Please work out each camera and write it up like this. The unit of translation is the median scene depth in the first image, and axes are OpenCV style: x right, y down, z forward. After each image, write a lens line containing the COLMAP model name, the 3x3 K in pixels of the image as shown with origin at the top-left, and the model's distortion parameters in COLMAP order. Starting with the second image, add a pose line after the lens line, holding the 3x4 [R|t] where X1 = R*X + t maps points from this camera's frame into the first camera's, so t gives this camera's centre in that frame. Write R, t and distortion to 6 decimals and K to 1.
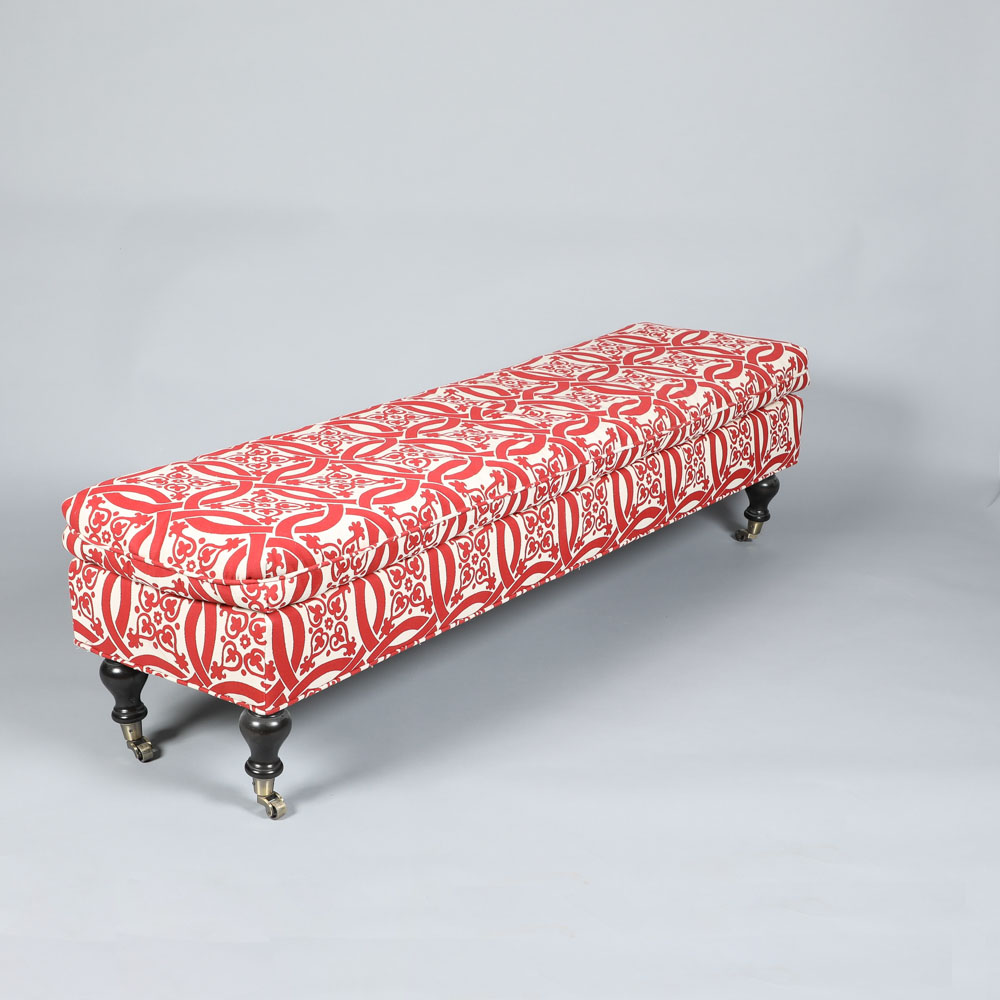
lens RADIAL K [[1501.8, 0, 466.4], [0, 1501.8, 499.8], [0, 0, 1]] dist [-0.002838, 0.061812]
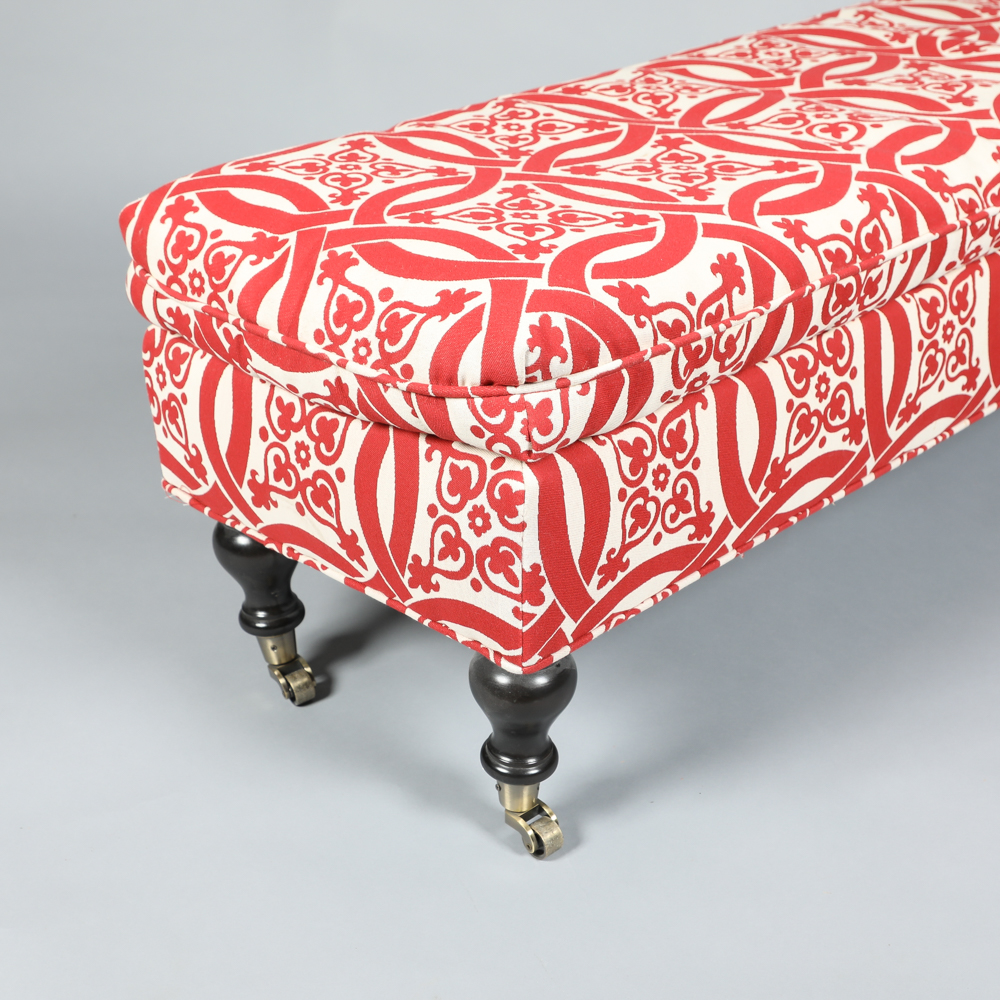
lens RADIAL K [[1501.8, 0, 466.4], [0, 1501.8, 499.8], [0, 0, 1]] dist [-0.002838, 0.061812]
pose [[0.984567, 0.032825, -0.171902, -0.068981], [-0.002198, 0.984495, 0.175399, 0.008352], [0.174994, -0.172314, 0.969374, 0.527096]]
